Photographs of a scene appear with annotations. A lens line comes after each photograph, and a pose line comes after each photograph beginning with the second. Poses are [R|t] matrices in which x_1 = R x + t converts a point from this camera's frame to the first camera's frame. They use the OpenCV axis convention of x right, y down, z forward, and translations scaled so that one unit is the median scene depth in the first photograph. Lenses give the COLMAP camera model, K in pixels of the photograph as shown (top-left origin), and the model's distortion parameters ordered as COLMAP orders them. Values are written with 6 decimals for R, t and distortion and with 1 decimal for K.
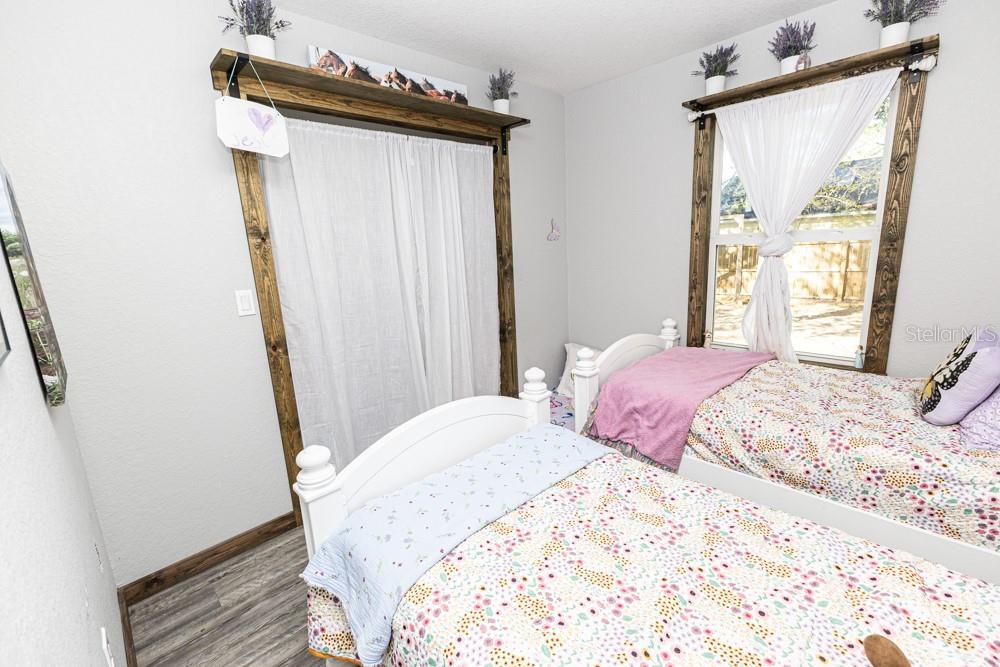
lens RADIAL K [[429.2, 0, 502.2], [0, 429.2, 331.7], [0, 0, 1]] dist [0.001678, 0.000142]
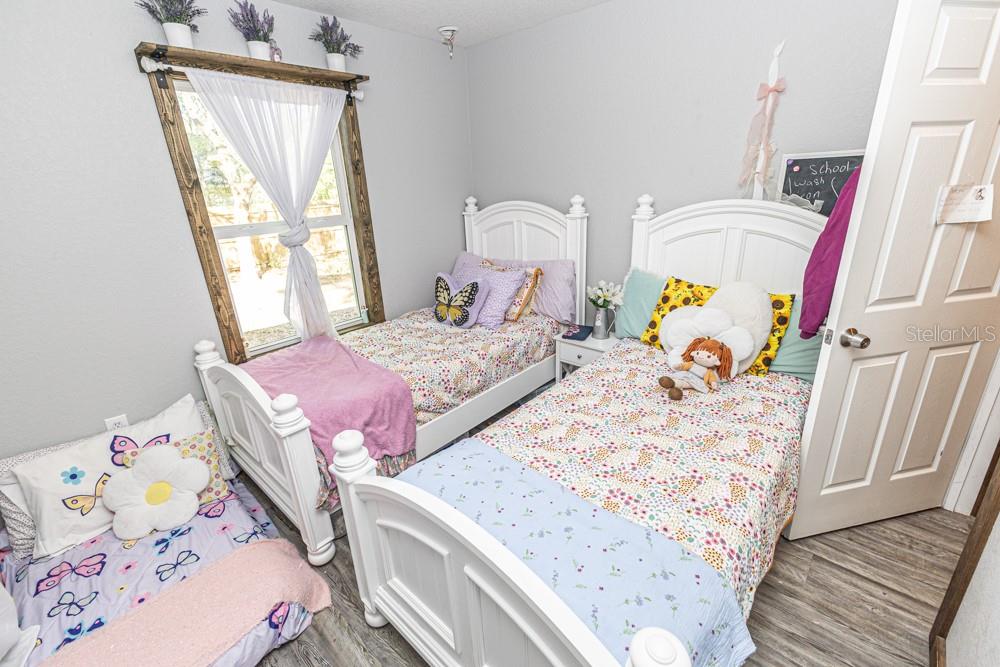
lens RADIAL K [[429.2, 0, 502.2], [0, 429.2, 331.7], [0, 0, 1]] dist [0.001678, 0.000142]
pose [[-0.064735, -0.280344, 0.957714, -0.555991], [0.252209, 0.923973, 0.287515, -0.197887], [-0.965505, 0.260157, 0.010892, 0.723668]]
